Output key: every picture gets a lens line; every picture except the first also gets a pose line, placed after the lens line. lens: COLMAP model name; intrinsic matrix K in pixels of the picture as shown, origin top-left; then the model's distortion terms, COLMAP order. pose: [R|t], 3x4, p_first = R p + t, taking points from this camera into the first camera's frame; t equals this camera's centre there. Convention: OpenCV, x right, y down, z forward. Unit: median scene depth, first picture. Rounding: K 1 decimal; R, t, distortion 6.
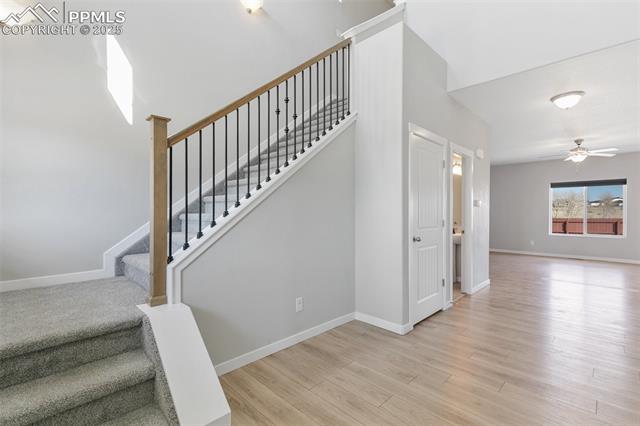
lens RADIAL K [[292.2, 0, 319.5], [0, 292.2, 213.4], [0, 0, 1]] dist [0.006396, 0.001036]
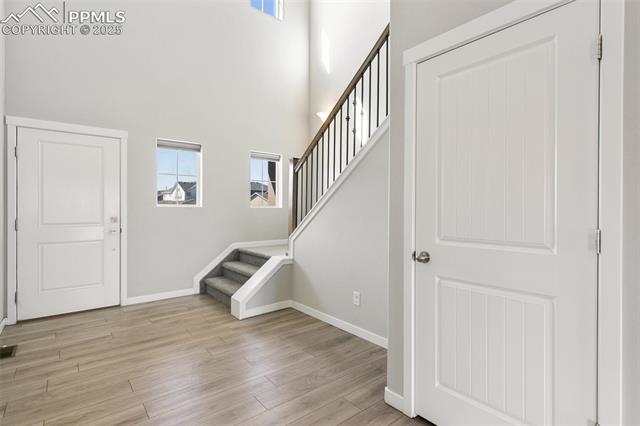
lens RADIAL K [[313.5, 0, 320.9], [0, 313.5, 209.2], [0, 0, 1]] dist [-0.004884, -0.001581]
pose [[-0.084667, -0.000637, -0.996409, 1.059777], [-0.019734, 0.999805, 0.001037, 0.002305], [0.996214, 0.019751, -0.084663, 0.992694]]
